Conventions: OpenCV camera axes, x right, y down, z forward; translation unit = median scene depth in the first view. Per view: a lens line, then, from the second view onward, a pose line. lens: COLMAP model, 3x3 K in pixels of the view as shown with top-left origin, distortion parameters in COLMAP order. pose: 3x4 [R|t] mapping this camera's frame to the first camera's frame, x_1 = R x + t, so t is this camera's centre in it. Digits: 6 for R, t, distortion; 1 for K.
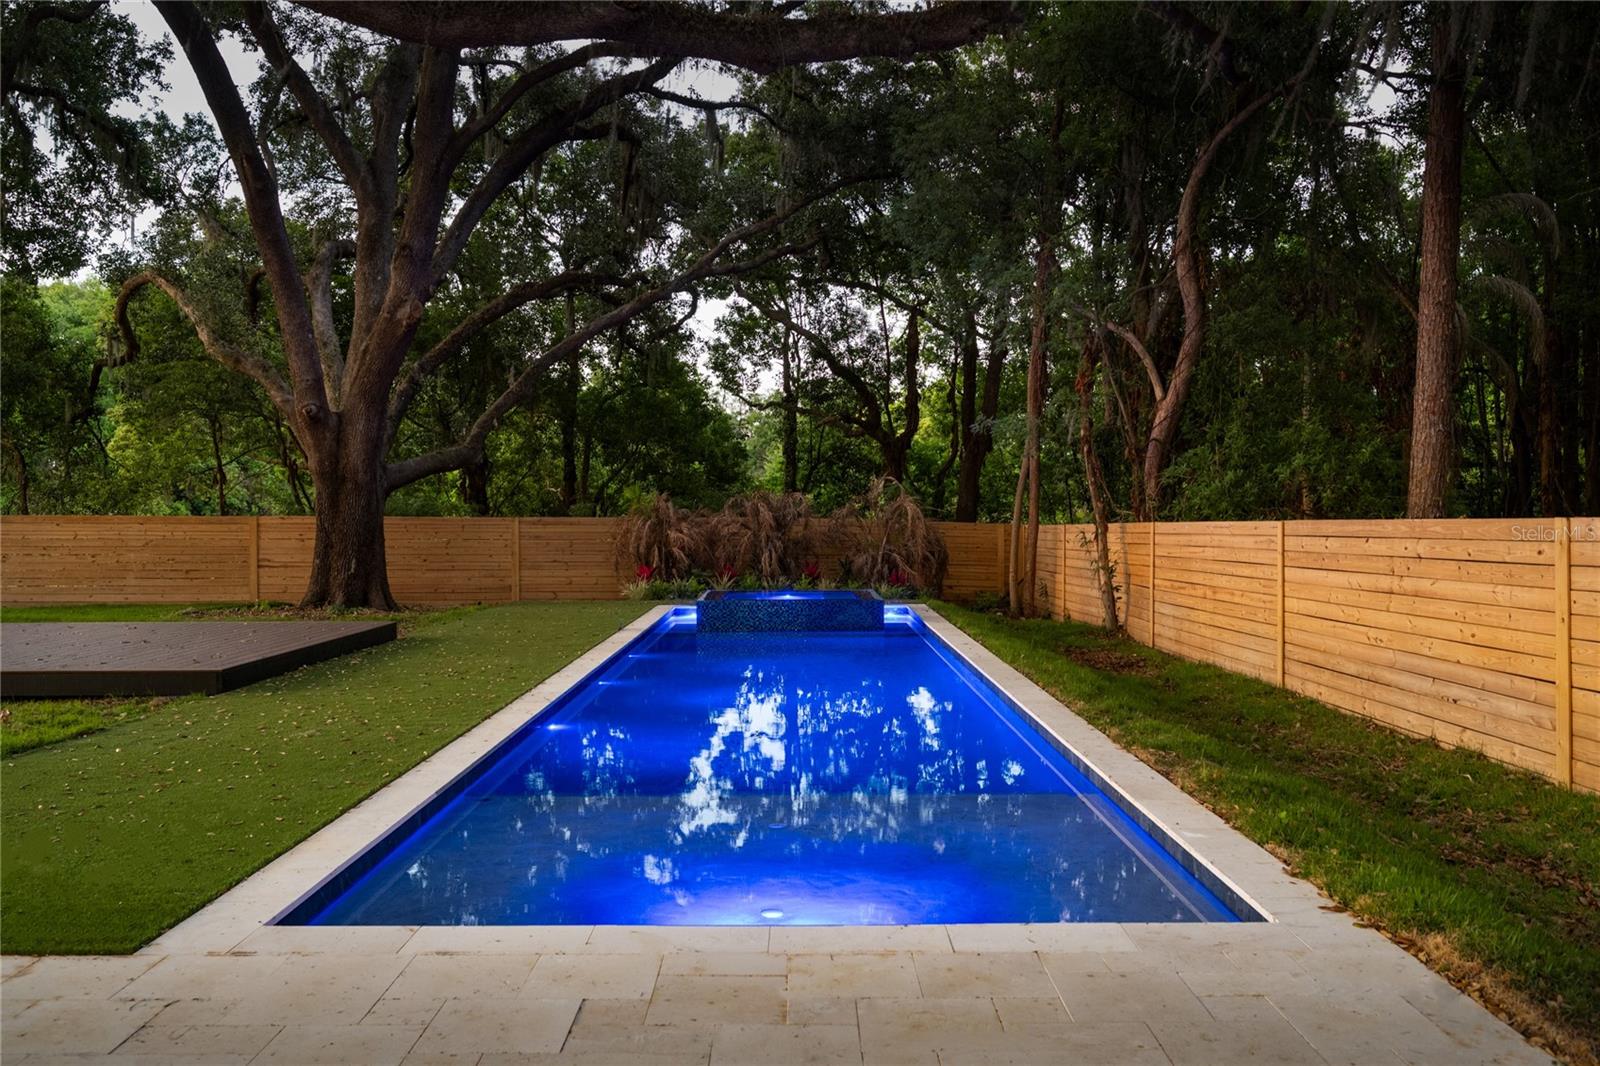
lens RADIAL K [[1374.2, 0, 800.6], [0, 1374.2, 533.9], [0, 0, 1]] dist [0.011310, 0.003178]
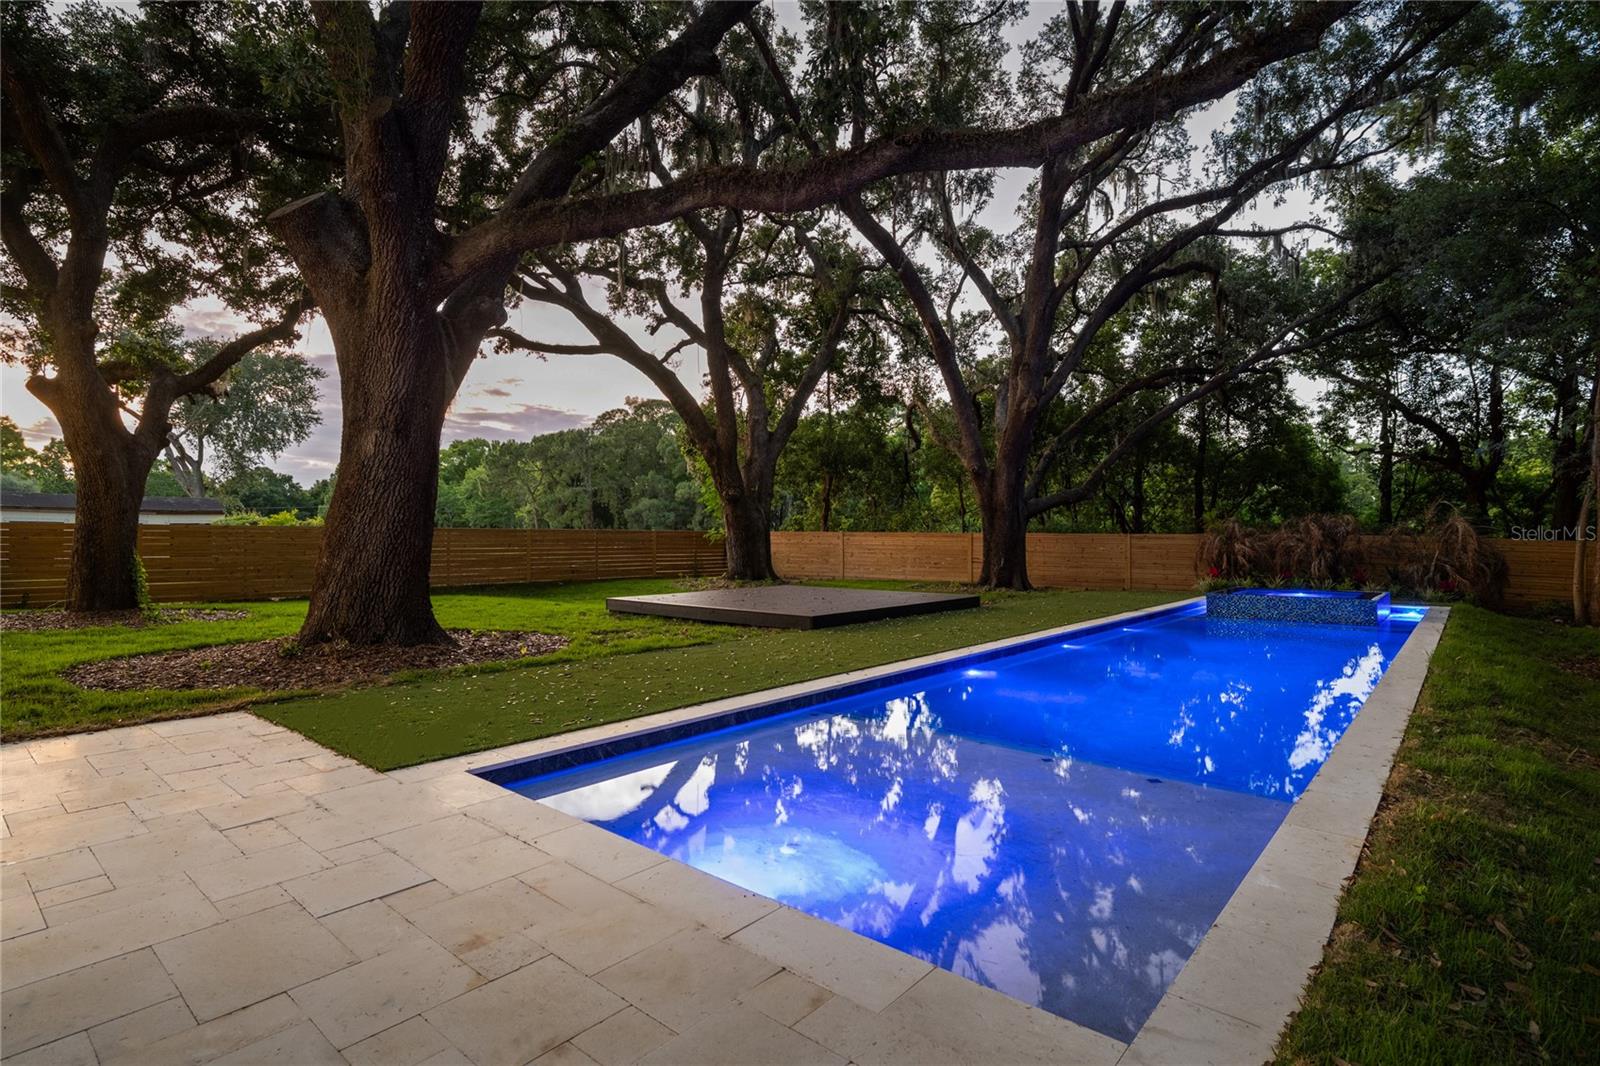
lens RADIAL K [[788.3, 0, 800.0], [0, 788.3, 529.4], [0, 0, 1]] dist [-0.001973, 0.000521]
pose [[0.754743, -0.001855, -0.656018, 0.095201], [-0.013260, 0.999749, -0.018082, 0.003716], [0.655886, 0.022346, 0.754529, 0.109455]]
